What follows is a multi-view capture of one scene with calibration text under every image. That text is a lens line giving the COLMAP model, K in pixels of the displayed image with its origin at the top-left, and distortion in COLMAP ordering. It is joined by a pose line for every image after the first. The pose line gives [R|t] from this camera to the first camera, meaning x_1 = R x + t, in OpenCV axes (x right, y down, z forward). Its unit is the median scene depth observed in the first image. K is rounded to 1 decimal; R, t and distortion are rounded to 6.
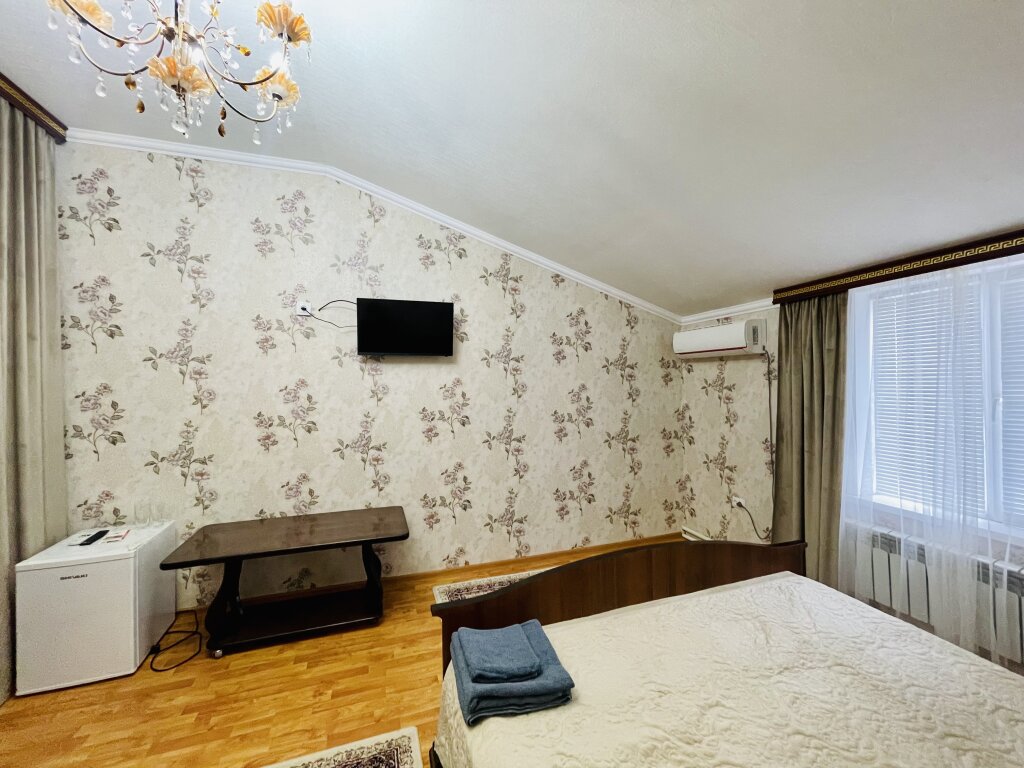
lens RADIAL K [[408.2, 0, 512.0], [0, 408.2, 384.0], [0, 0, 1]] dist [-0.000235, 0.000413]
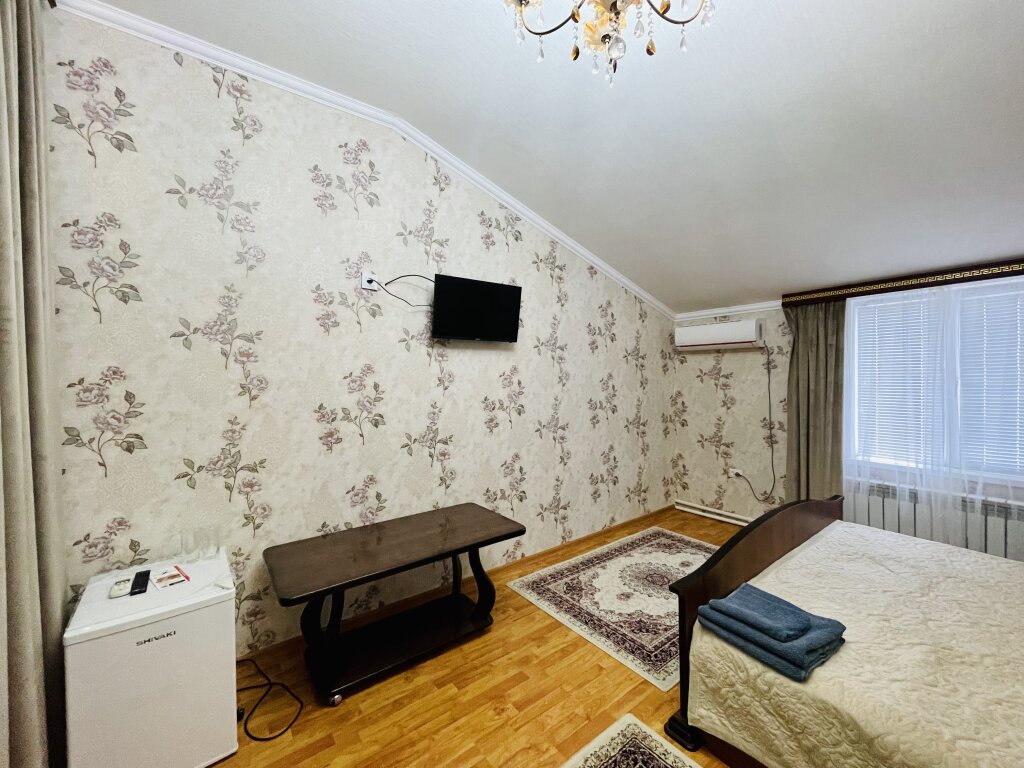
lens RADIAL K [[410.6, 0, 493.7], [0, 410.6, 384.0], [0, 0, 1]] dist [0.000899, -0.000210]
pose [[0.948995, -0.005100, 0.315250, -0.535225], [0.001097, 0.999916, 0.012876, 0.018027], [-0.315290, -0.011874, 0.948921, 0.105664]]
